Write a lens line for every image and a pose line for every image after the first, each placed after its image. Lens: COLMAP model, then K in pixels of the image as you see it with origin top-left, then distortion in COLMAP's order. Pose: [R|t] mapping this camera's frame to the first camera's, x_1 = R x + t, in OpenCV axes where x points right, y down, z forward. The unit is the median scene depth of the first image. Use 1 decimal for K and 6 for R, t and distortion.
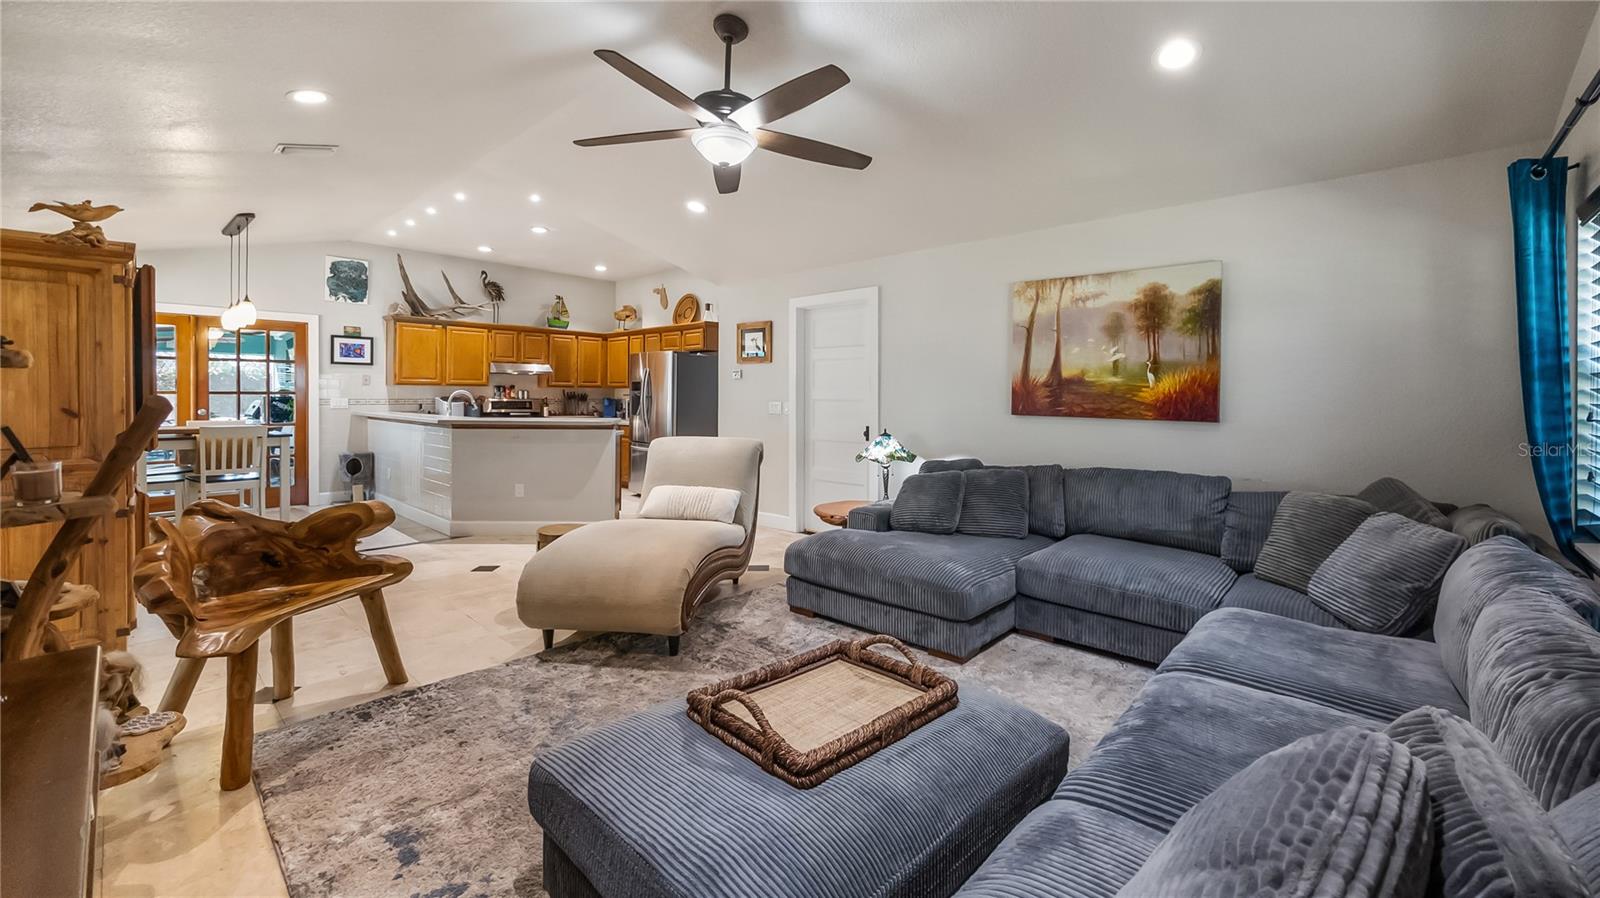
lens RADIAL K [[646.9, 0, 793.7], [0, 646.9, 388.4], [0, 0, 1]] dist [-0.009390, 0.001781]
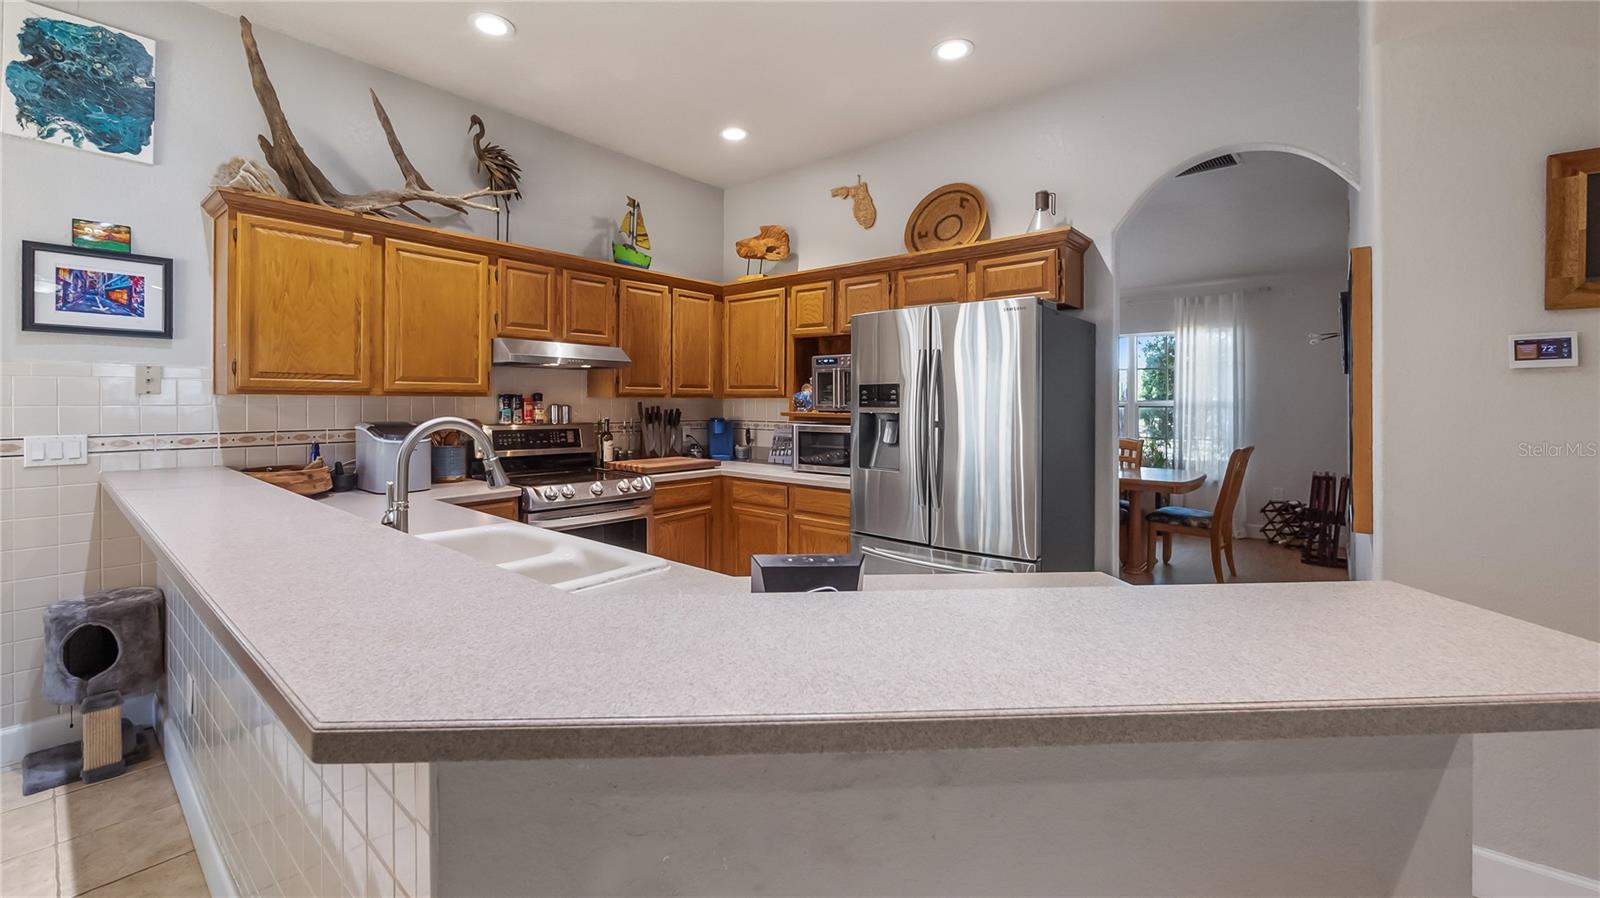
lens RADIAL K [[646.9, 0, 764.2], [0, 646.9, 393.5], [0, 0, 1]] dist [-0.009390, 0.001781]
pose [[0.998848, -0.003324, 0.047874, -0.324067], [0.003355, 0.999994, -0.000571, -0.004014], [-0.047872, 0.000731, 0.998853, 0.593118]]
